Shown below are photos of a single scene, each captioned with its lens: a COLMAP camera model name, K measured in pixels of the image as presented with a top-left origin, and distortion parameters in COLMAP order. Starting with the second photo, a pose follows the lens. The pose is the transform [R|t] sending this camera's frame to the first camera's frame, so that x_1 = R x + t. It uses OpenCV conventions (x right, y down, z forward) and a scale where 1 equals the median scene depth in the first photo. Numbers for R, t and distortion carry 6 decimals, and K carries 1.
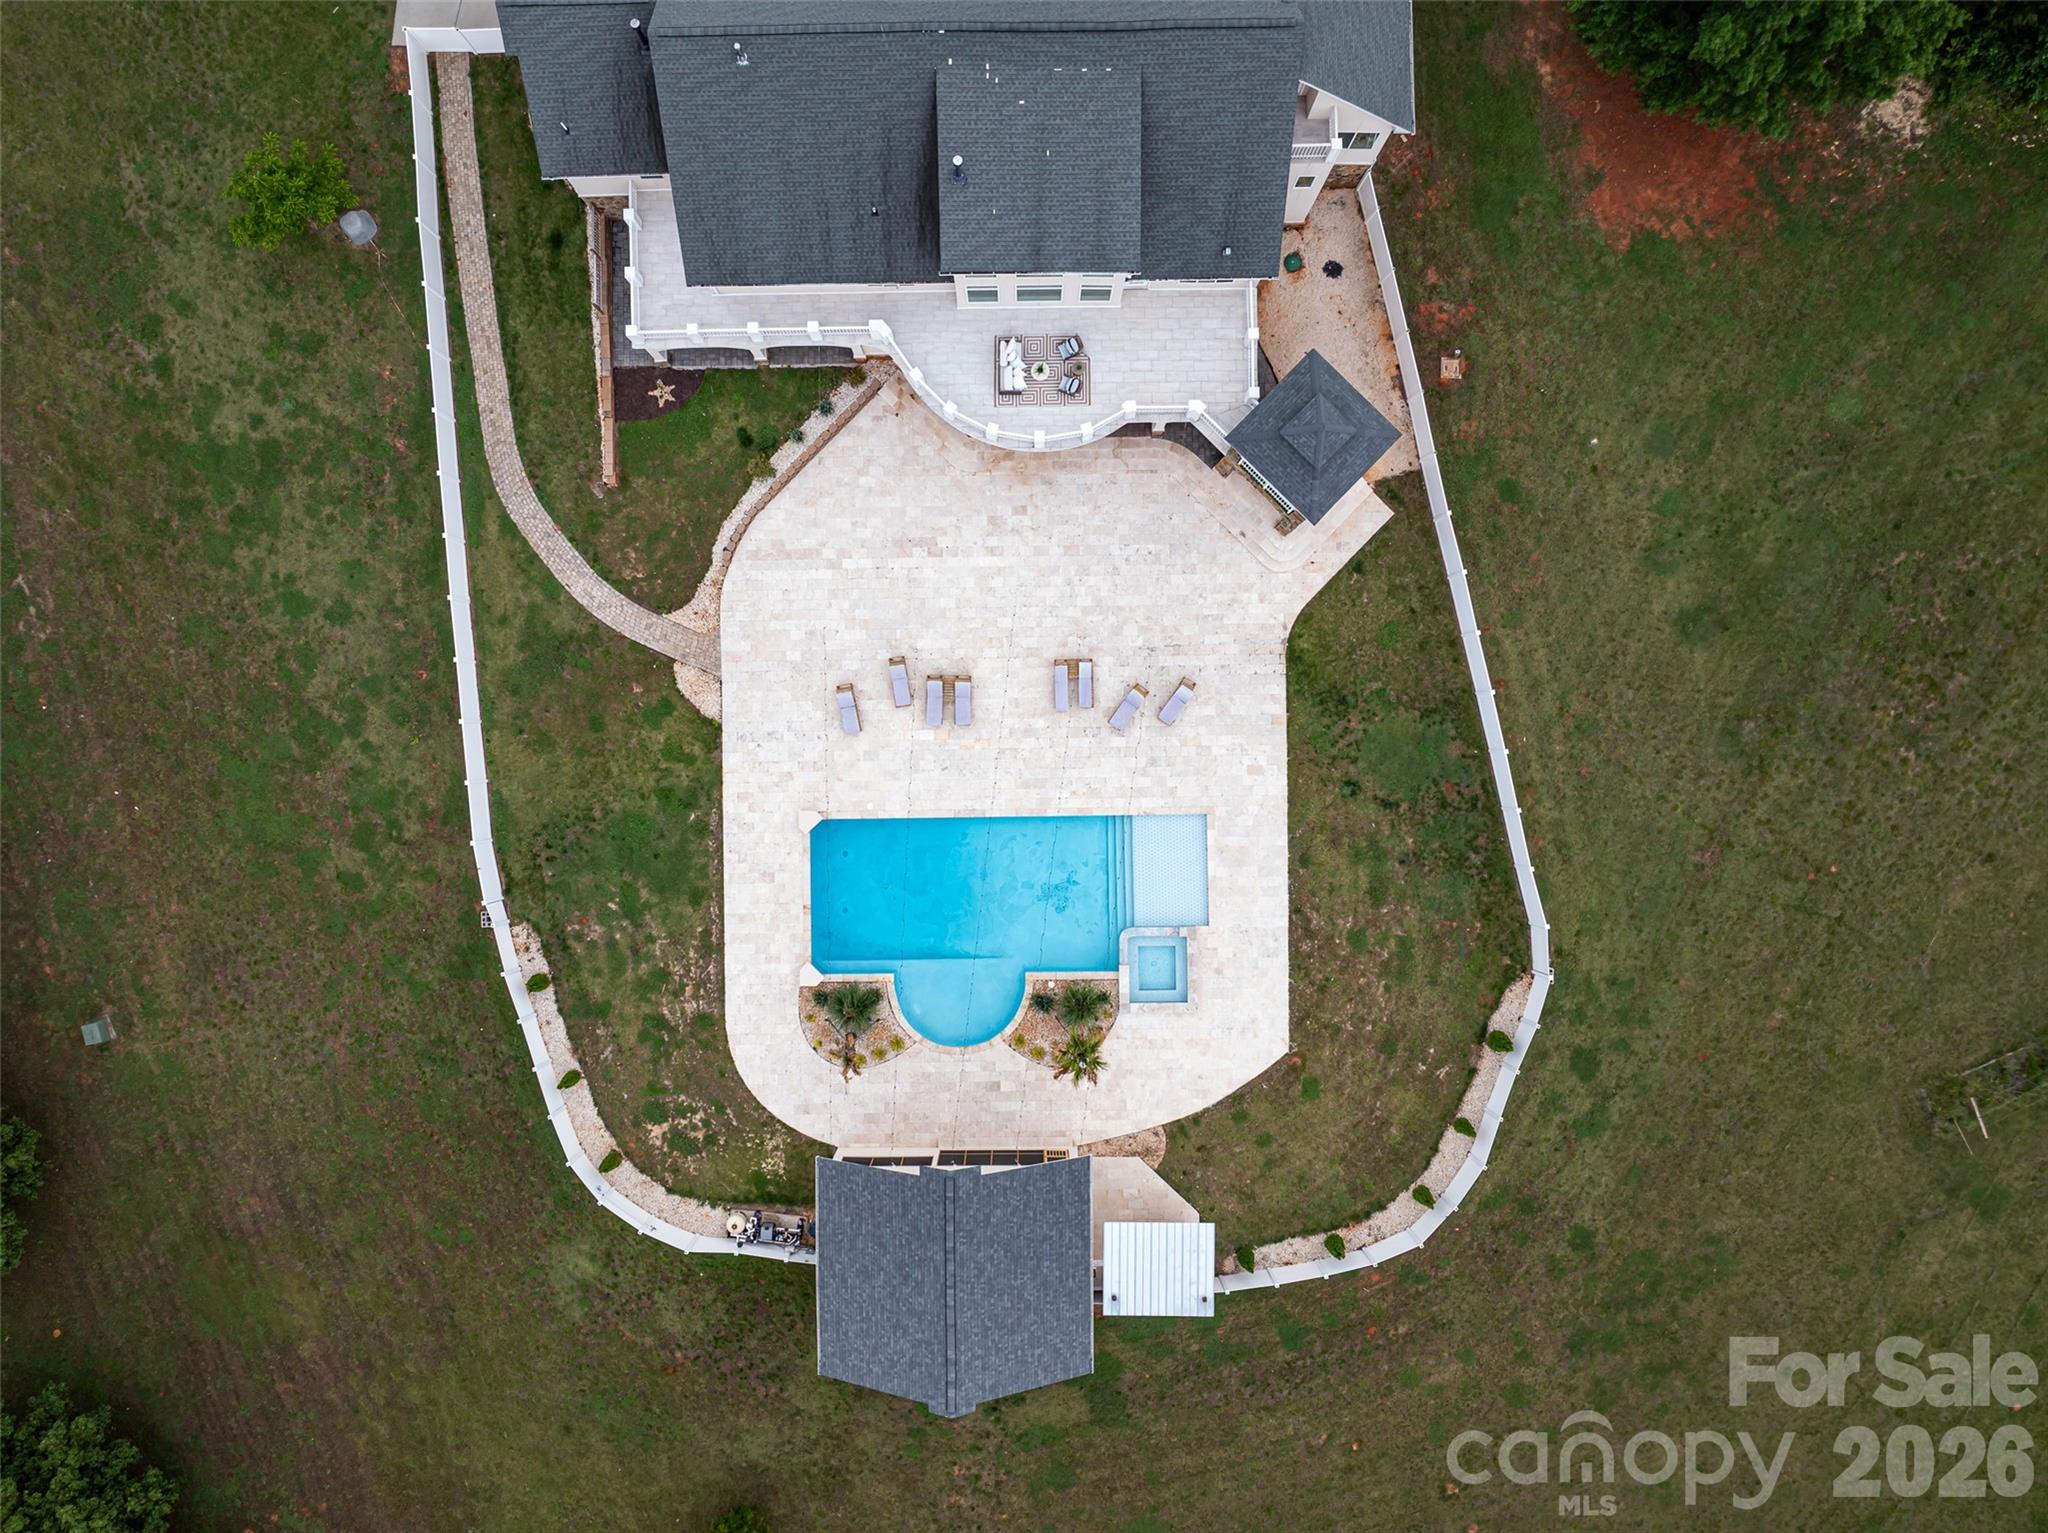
lens RADIAL K [[1429.6, 0, 1024.0], [0, 1429.6, 766.5], [0, 0, 1]] dist [-0.039412, -0.001635]
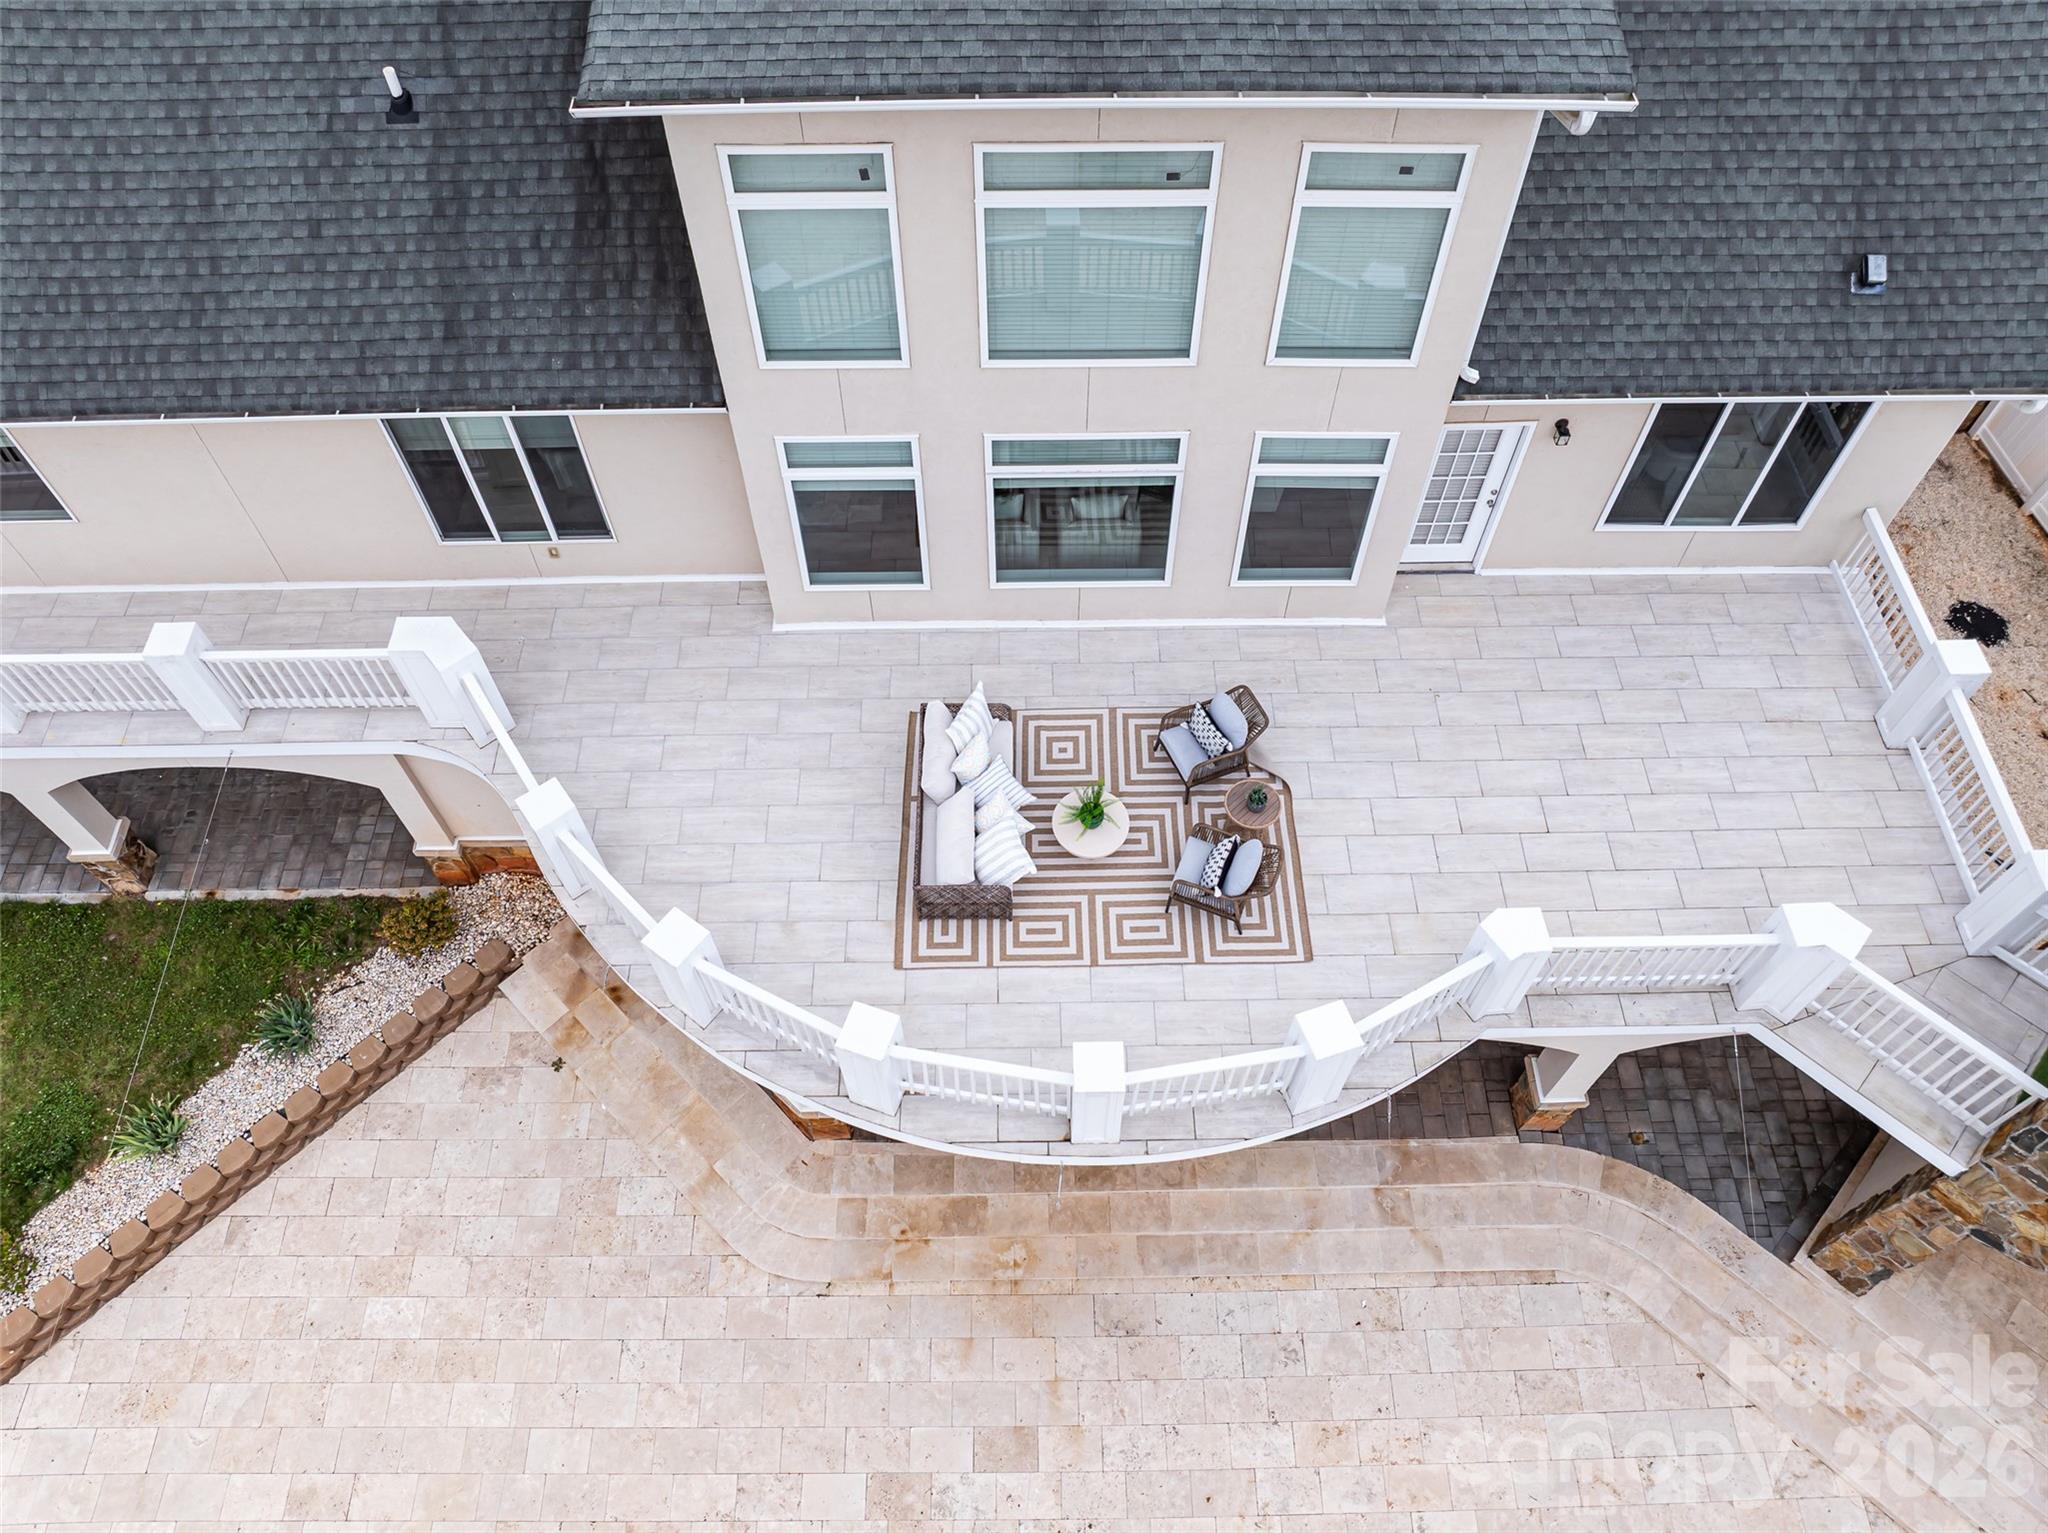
lens RADIAL K [[1429.6, 0, 1024.0], [0, 1429.6, 766.5], [0, 0, 1]] dist [-0.039412, -0.001635]
pose [[0.999994, -0.001463, -0.003005, 0.000848], [-0.000500, 0.823526, -0.567278, -0.148322], [0.003304, 0.567277, 0.823521, 0.790363]]
